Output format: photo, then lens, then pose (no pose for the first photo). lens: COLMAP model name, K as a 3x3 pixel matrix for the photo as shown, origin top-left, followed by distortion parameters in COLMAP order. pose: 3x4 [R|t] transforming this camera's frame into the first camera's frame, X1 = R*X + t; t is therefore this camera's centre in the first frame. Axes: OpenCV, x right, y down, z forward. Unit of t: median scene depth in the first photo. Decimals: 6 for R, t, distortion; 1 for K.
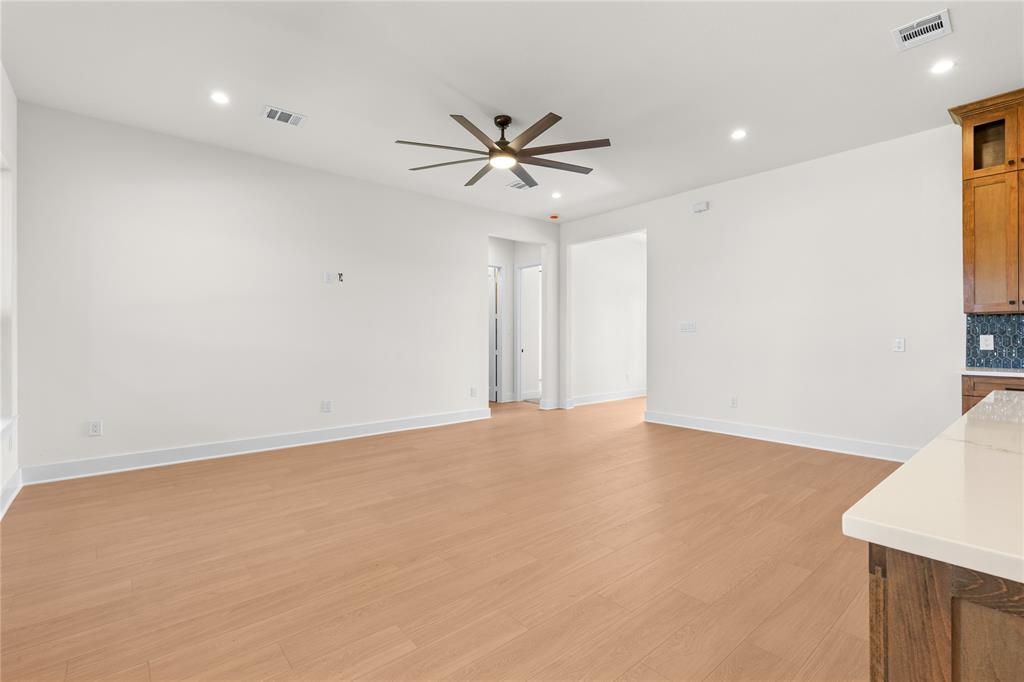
lens RADIAL K [[461.1, 0, 511.4], [0, 461.1, 337.5], [0, 0, 1]] dist [0.003010, -0.000513]
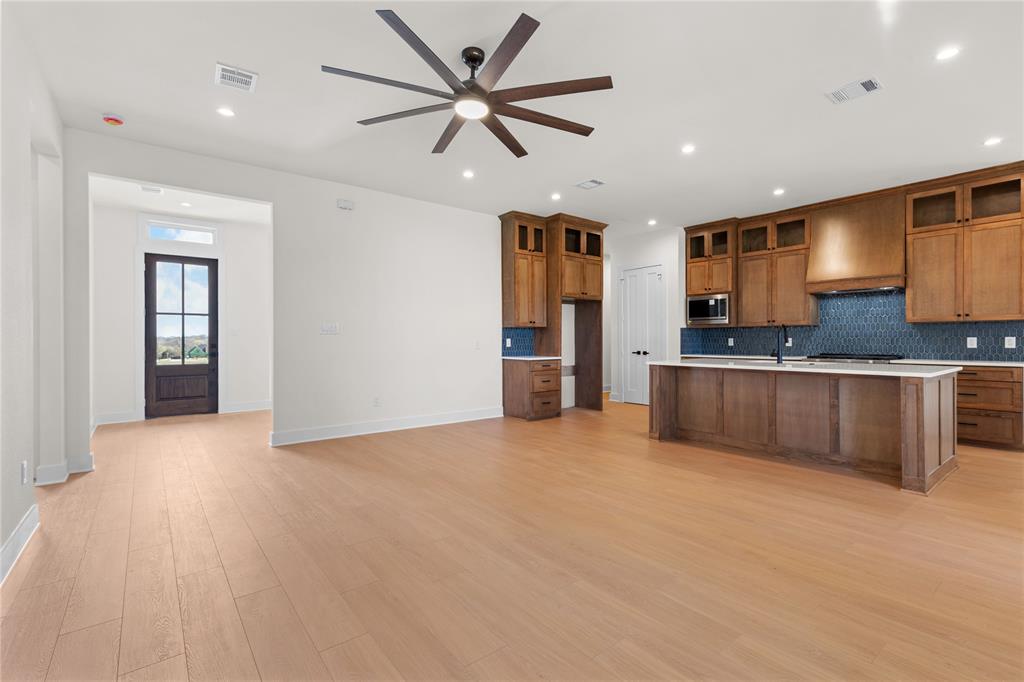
lens RADIAL K [[461.1, 0, 507.2], [0, 461.1, 339.2], [0, 0, 1]] dist [0.003010, -0.000513]
pose [[0.043360, 0.001301, 0.999059, -0.835298], [-0.000871, 0.999999, -0.001264, -0.000418], [-0.999059, -0.000815, 0.043361, 0.973828]]
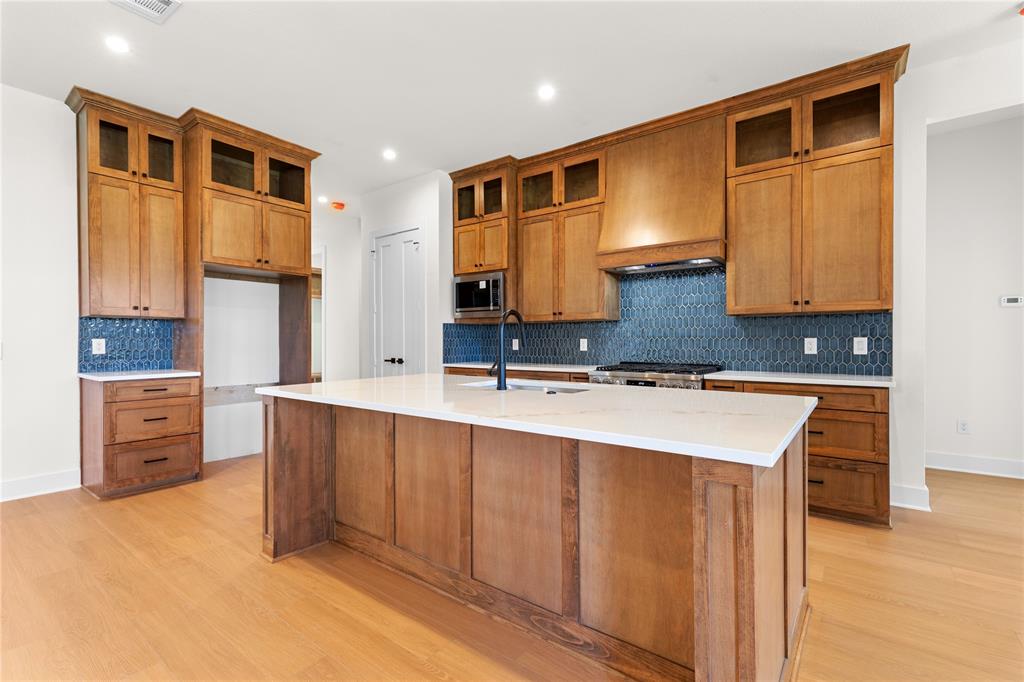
lens RADIAL K [[461.1, 0, 509.9], [0, 461.1, 340.6], [0, 0, 1]] dist [0.003010, -0.000513]
pose [[-0.213335, 0.001676, 0.976978, -0.111401], [-0.001953, 0.999996, -0.002142, -0.000728], [-0.976977, -0.002365, -0.213330, 0.380708]]
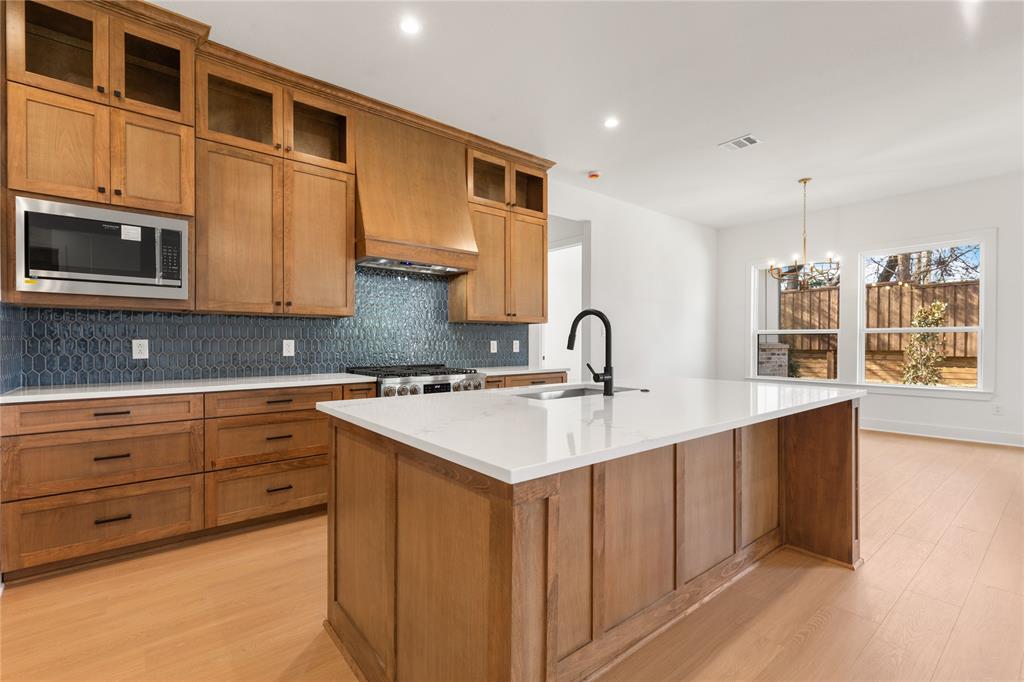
lens RADIAL K [[461.1, 0, 509.9], [0, 461.1, 343.5], [0, 0, 1]] dist [0.003010, -0.000513]
pose [[-0.999884, 0.000264, 0.015244, 0.627694], [0.000221, 0.999996, -0.002830, 0.001262], [-0.015245, -0.002826, -0.999880, 0.848461]]
